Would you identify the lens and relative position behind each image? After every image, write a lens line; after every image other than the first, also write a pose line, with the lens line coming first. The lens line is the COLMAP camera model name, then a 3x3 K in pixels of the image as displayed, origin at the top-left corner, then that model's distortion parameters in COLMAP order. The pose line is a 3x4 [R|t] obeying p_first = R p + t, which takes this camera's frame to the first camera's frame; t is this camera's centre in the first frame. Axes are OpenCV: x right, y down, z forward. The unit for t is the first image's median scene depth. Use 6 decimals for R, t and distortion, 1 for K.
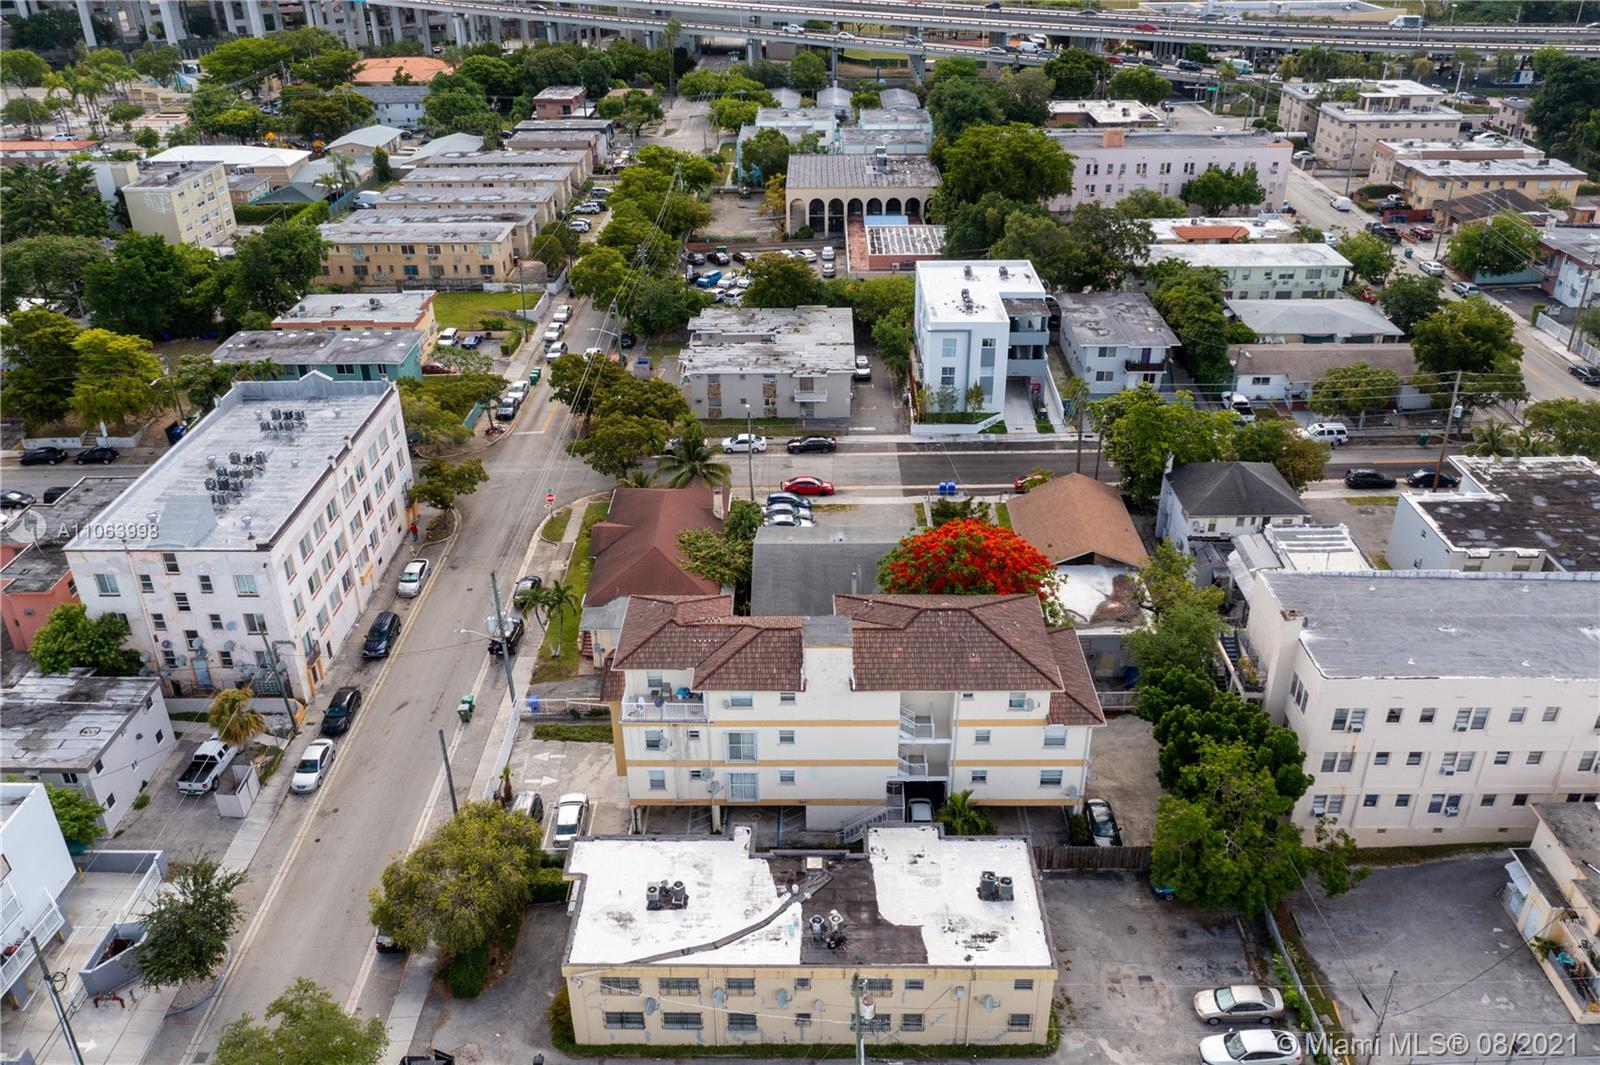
lens RADIAL K [[1259.2, 0, 801.6], [0, 1259.2, 532.4], [0, 0, 1]] dist [-0.012965, 0.000404]
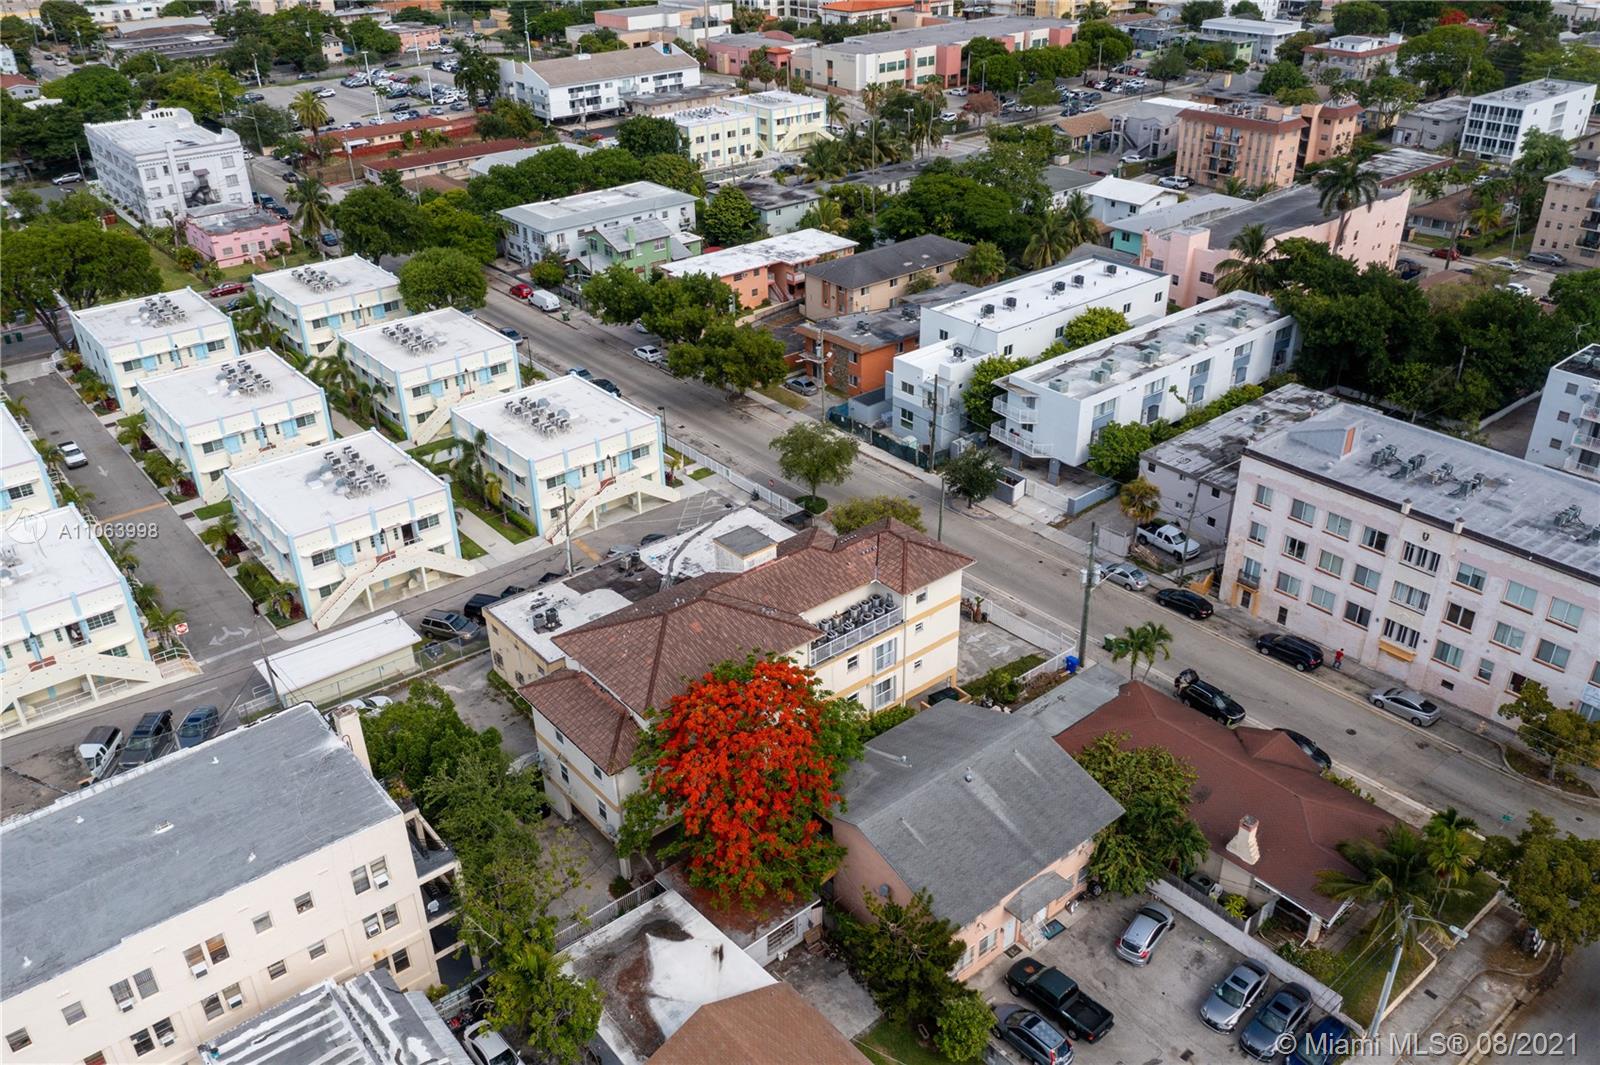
lens RADIAL K [[1259.2, 0, 801.6], [0, 1259.2, 532.4], [0, 0, 1]] dist [-0.012965, 0.000404]
pose [[-0.762399, 0.333759, -0.554395, 0.327103], [-0.283502, 0.597858, 0.749795, -0.425131], [0.581700, 0.728814, -0.361185, 0.778935]]
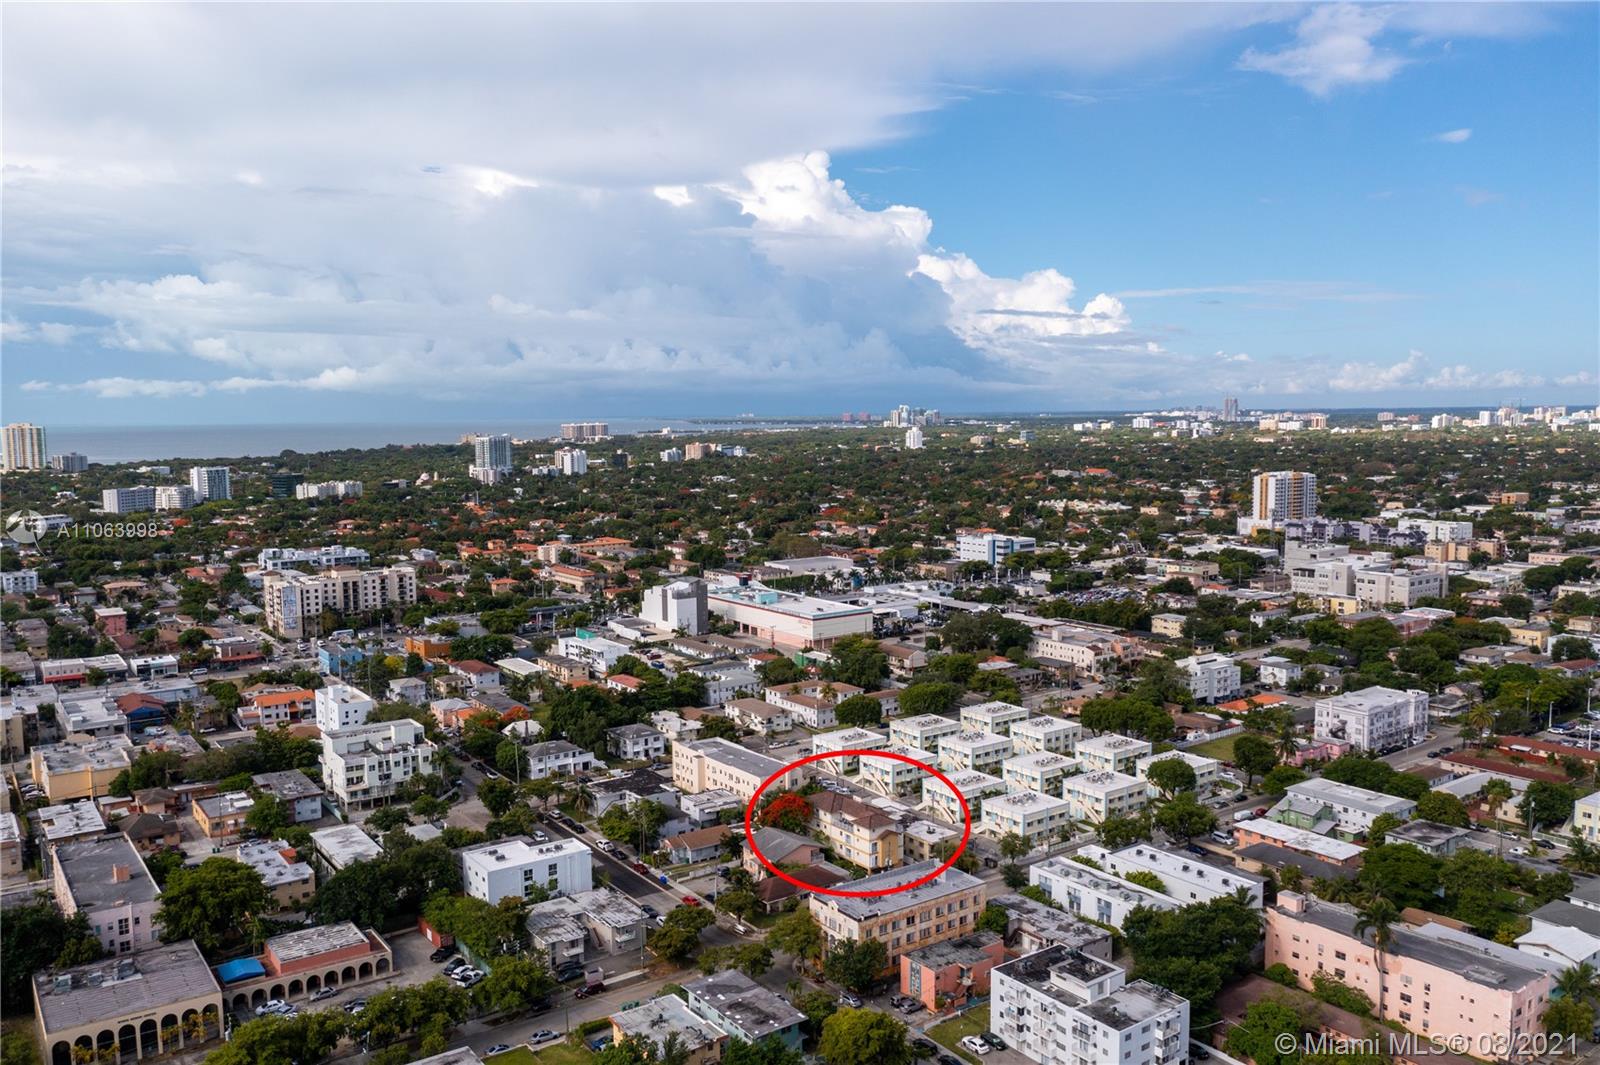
lens RADIAL K [[1250.8, 0, 798.0], [0, 1250.8, 535.0], [0, 0, 1]] dist [-0.011582, -0.004822]
pose [[-0.590067, -0.059423, 0.805164, -1.565914], [0.397426, 0.846710, 0.353744, -1.096053], [-0.702761, 0.528726, -0.475999, 1.378412]]
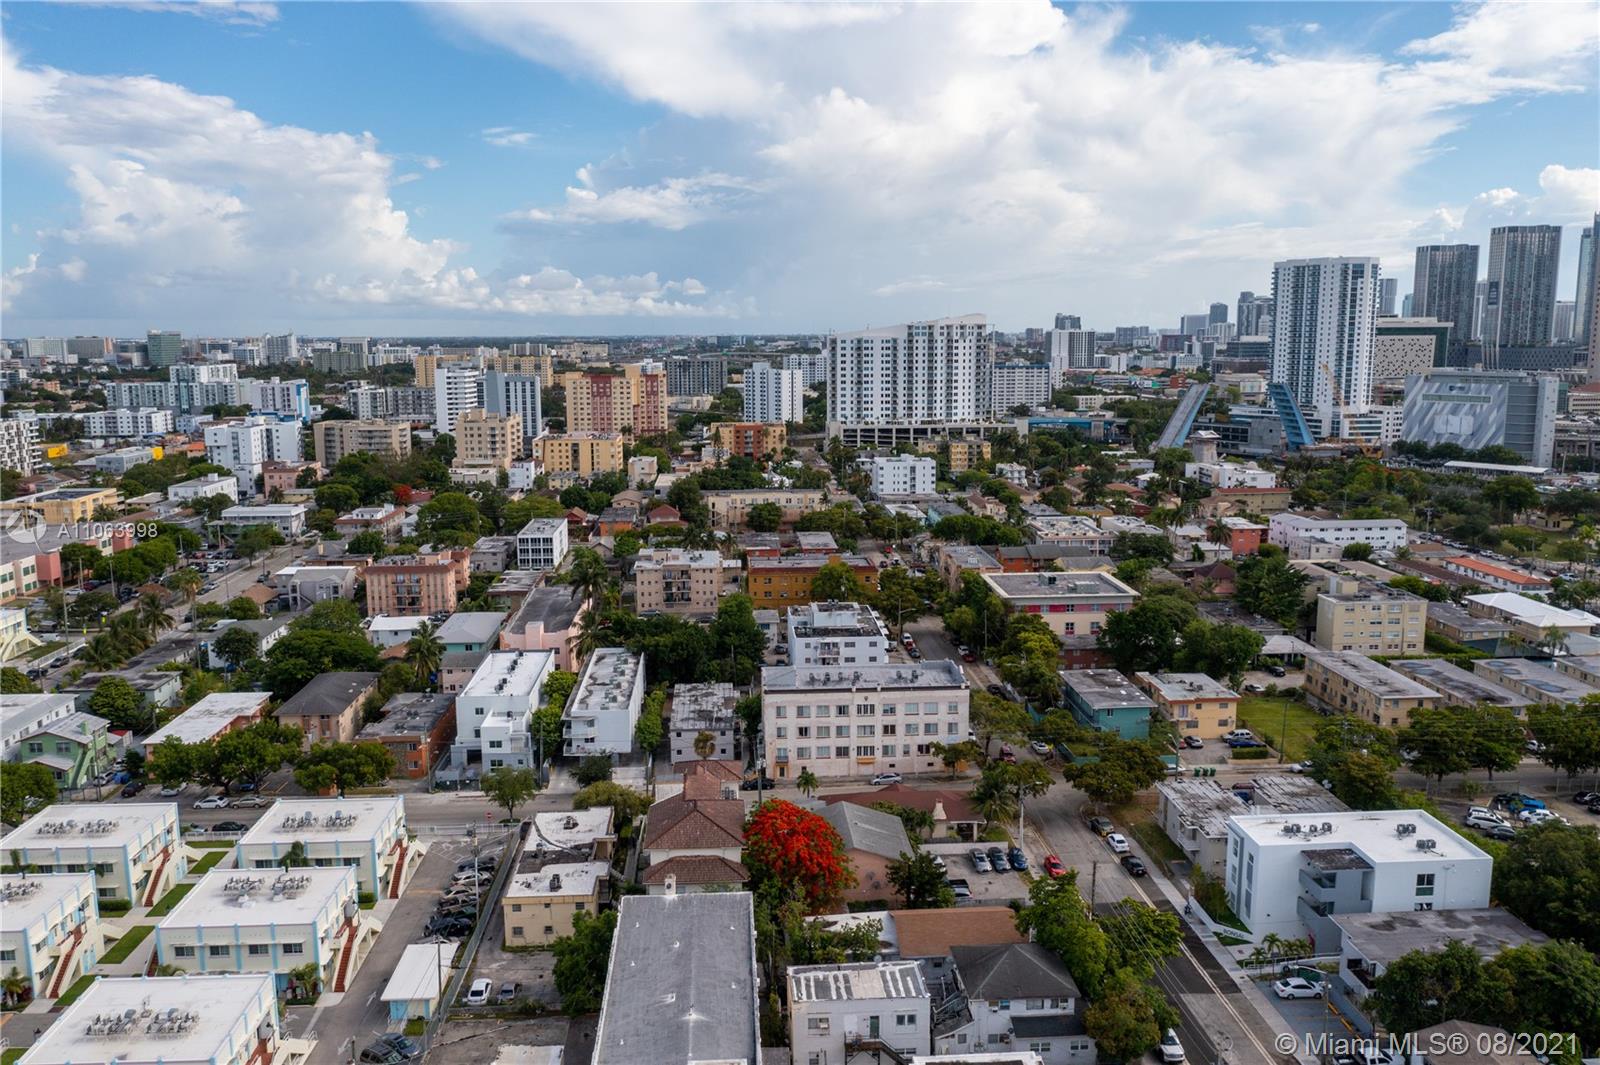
lens RADIAL K [[1261.3, 0, 799.7], [0, 1261.3, 535.2], [0, 0, 1]] dist [-0.015222, 0.003169]
pose [[0.074812, 0.166449, -0.983208, 1.036394], [-0.467441, 0.876790, 0.112866, -0.310452], [0.880853, 0.451148, 0.143400, 0.396918]]
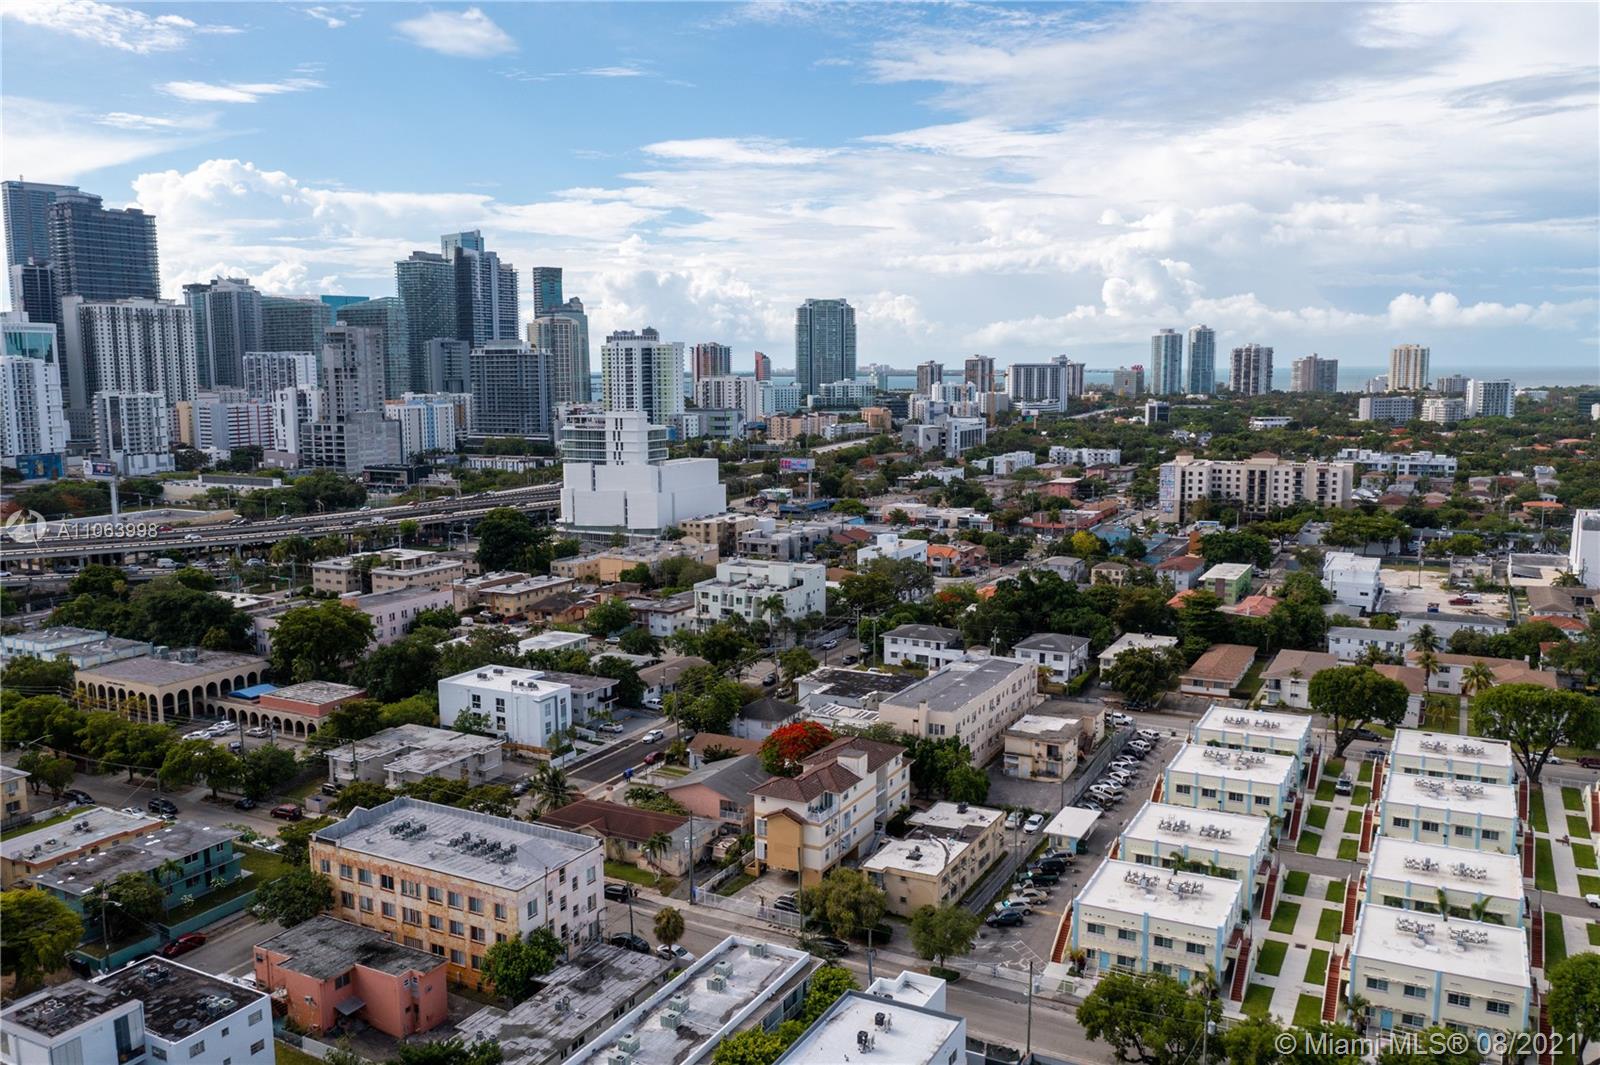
lens RADIAL K [[1257.5, 0, 800.0], [0, 1257.5, 511.0], [0, 0, 1]] dist [-0.013086, -0.002922]
pose [[0.457074, -0.091274, 0.884733, -1.076600], [0.421555, 0.898128, -0.125129, -0.037772], [-0.783183, 0.430156, 0.448988, -0.067120]]
